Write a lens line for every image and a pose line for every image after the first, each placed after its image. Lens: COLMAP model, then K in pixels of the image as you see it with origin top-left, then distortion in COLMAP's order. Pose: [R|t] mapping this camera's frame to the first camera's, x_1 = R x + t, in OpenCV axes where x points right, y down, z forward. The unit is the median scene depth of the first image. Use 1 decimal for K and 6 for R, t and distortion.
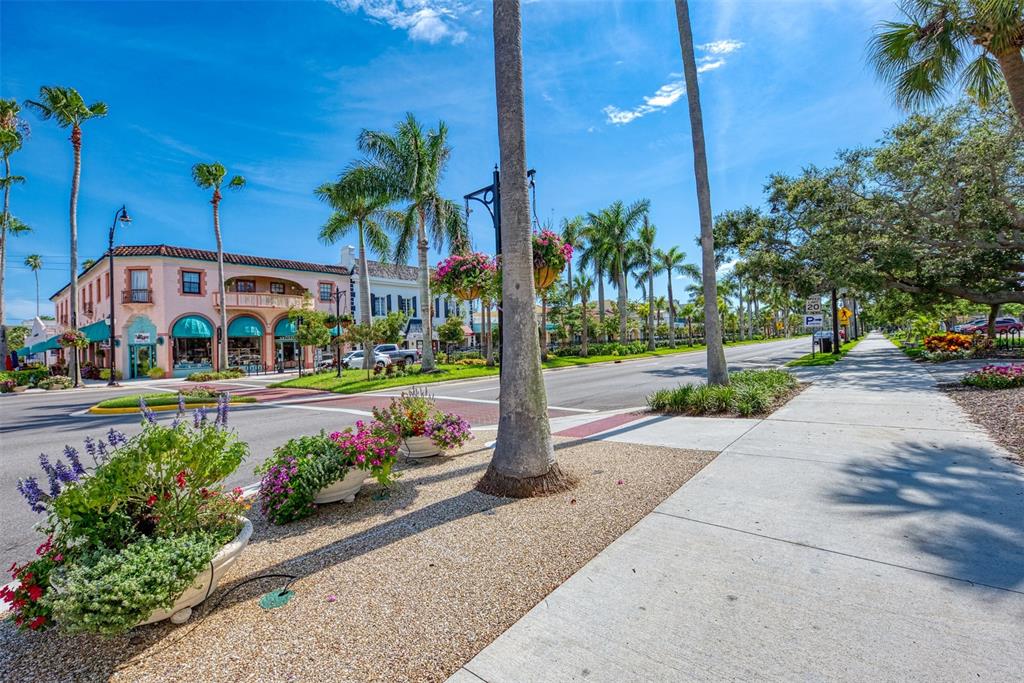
lens RADIAL K [[414.3, 0, 517.3], [0, 414.3, 342.6], [0, 0, 1]] dist [0.000407, -0.000750]
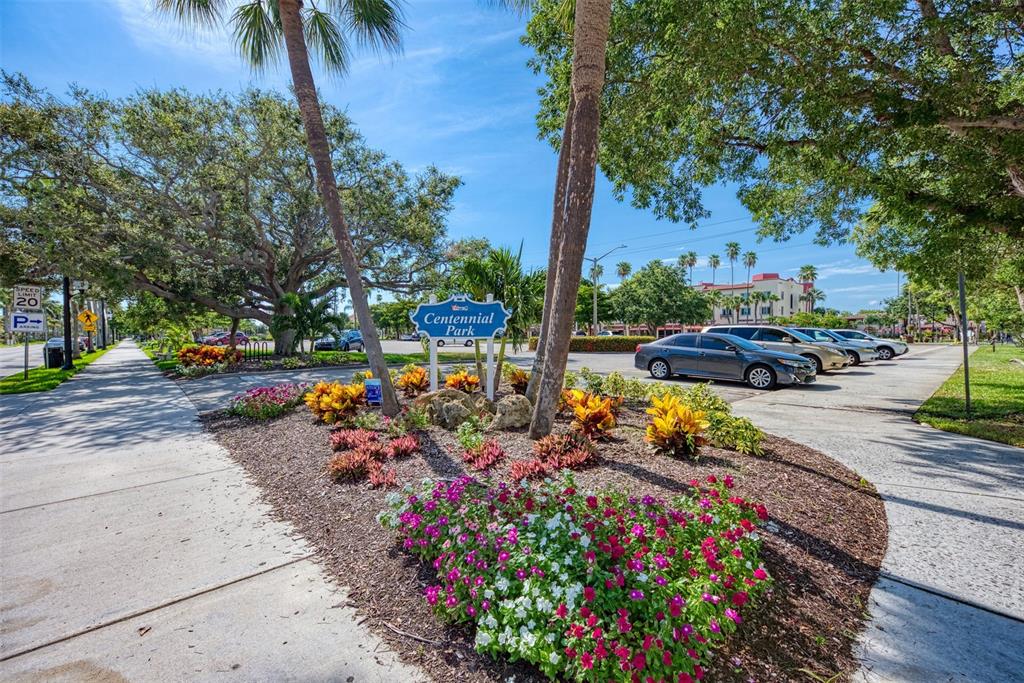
lens RADIAL K [[414.3, 0, 517.3], [0, 414.3, 342.6], [0, 0, 1]] dist [0.000407, -0.000750]
pose [[0.103438, 0.021013, 0.994414, 0.149879], [0.000121, 0.999777, -0.021139, -0.007104], [-0.994636, 0.002307, 0.103412, 0.160009]]
